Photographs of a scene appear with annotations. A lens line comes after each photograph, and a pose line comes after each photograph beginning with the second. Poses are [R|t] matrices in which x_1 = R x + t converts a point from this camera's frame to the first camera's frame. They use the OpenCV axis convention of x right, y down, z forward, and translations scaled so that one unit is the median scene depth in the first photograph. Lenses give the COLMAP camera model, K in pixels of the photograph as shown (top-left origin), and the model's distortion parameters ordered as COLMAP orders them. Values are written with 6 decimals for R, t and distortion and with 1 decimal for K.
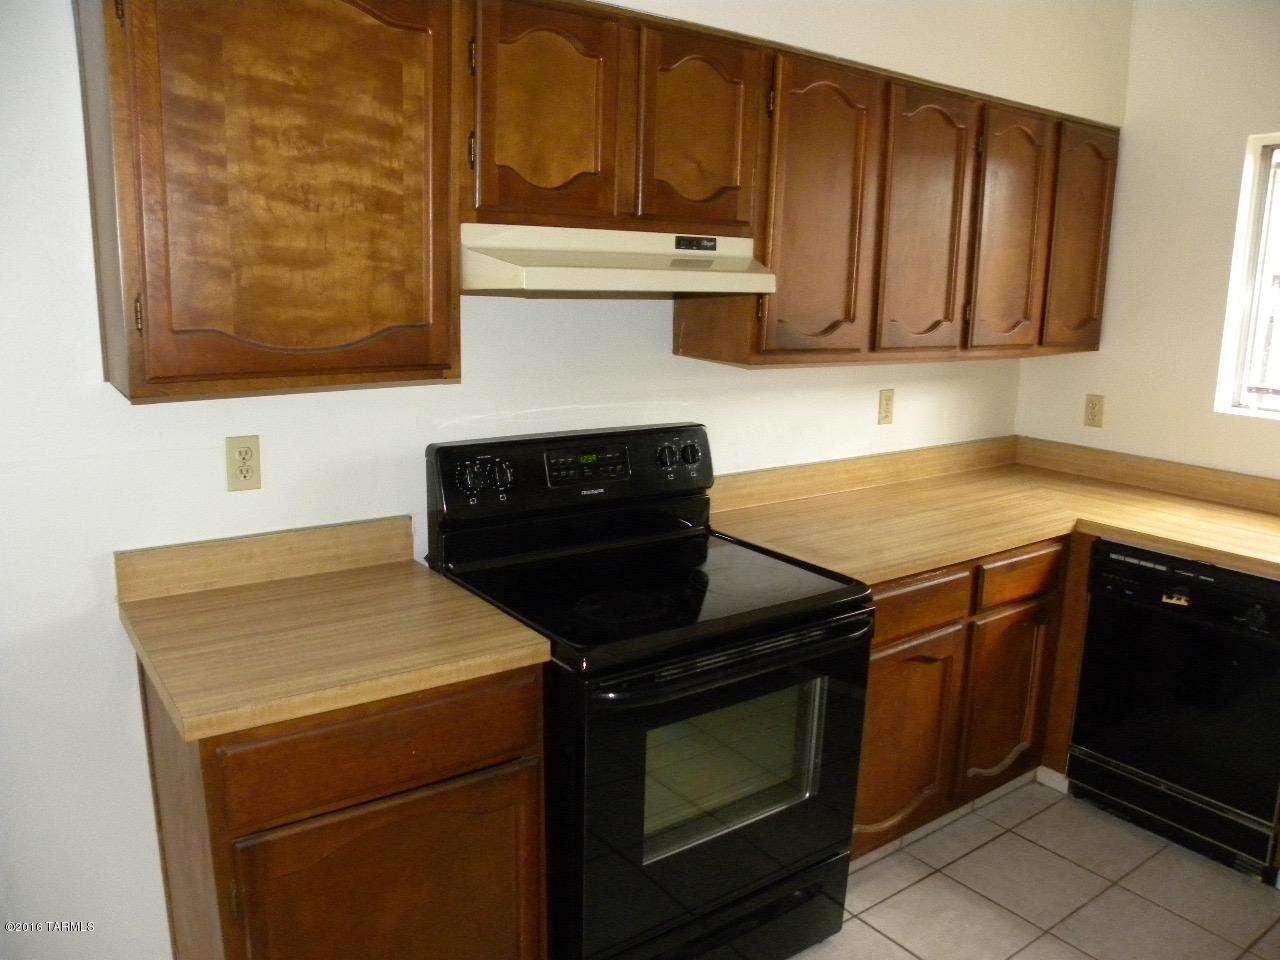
lens RADIAL K [[980.8, 0, 640.0], [0, 980.8, 480.0], [0, 0, 1]] dist [-0.105614, 0.008008]
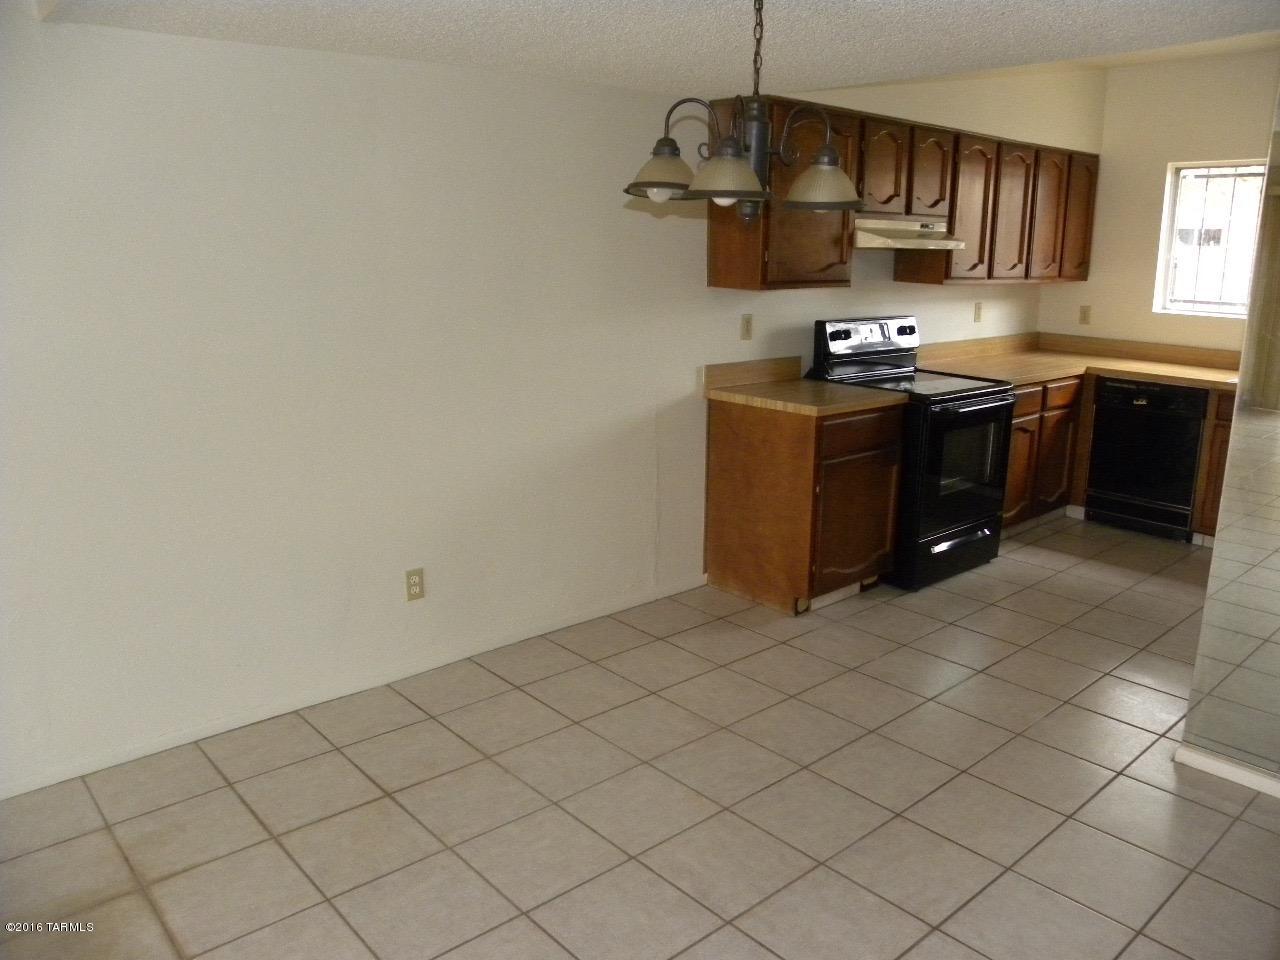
lens RADIAL K [[980.8, 0, 640.0], [0, 980.8, 480.0], [0, 0, 1]] dist [-0.105614, 0.008008]
pose [[0.996077, -0.034340, 0.081551, -0.577778], [0.031276, 0.998767, 0.038555, 0.160260], [-0.082774, -0.035853, 0.995923, -0.809998]]
